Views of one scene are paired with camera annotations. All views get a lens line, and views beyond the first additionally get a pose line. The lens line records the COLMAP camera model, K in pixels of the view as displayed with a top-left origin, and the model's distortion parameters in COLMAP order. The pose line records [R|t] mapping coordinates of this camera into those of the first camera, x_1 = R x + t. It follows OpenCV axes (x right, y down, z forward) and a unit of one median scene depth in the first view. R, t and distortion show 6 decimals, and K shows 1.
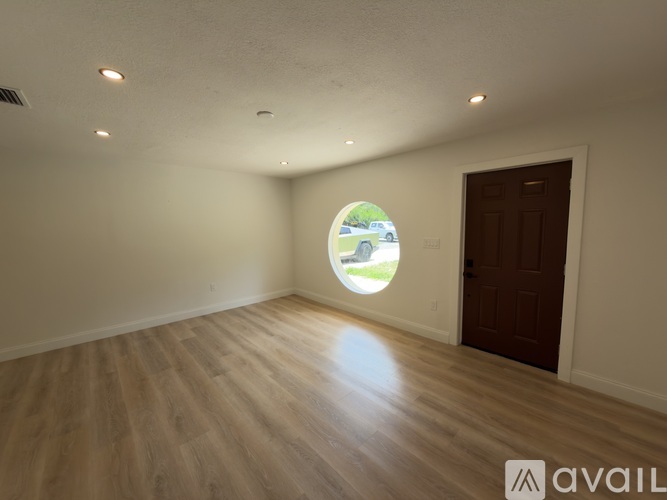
lens RADIAL K [[265.5, 0, 332.5], [0, 265.5, 250.3], [0, 0, 1]] dist [-0.000788, -0.000538]
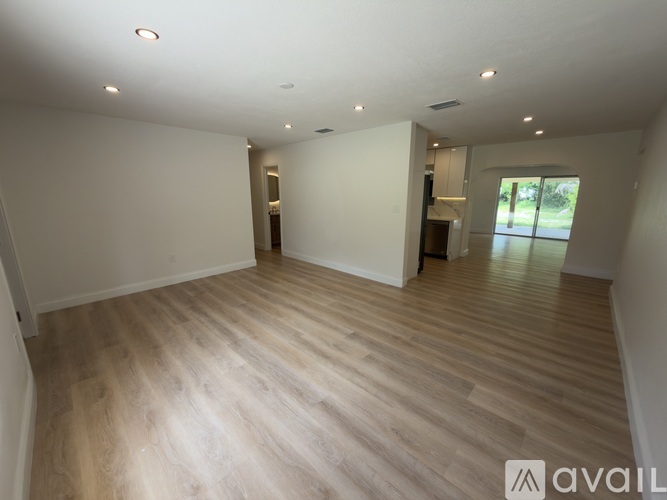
lens RADIAL K [[265.5, 0, 336.9], [0, 265.5, 253.5], [0, 0, 1]] dist [-0.000788, -0.000538]
pose [[-0.997165, 0.029890, -0.069052, -0.306956], [0.006657, 0.949160, 0.314725, -0.167118], [0.074948, 0.313373, -0.946668, 1.899897]]
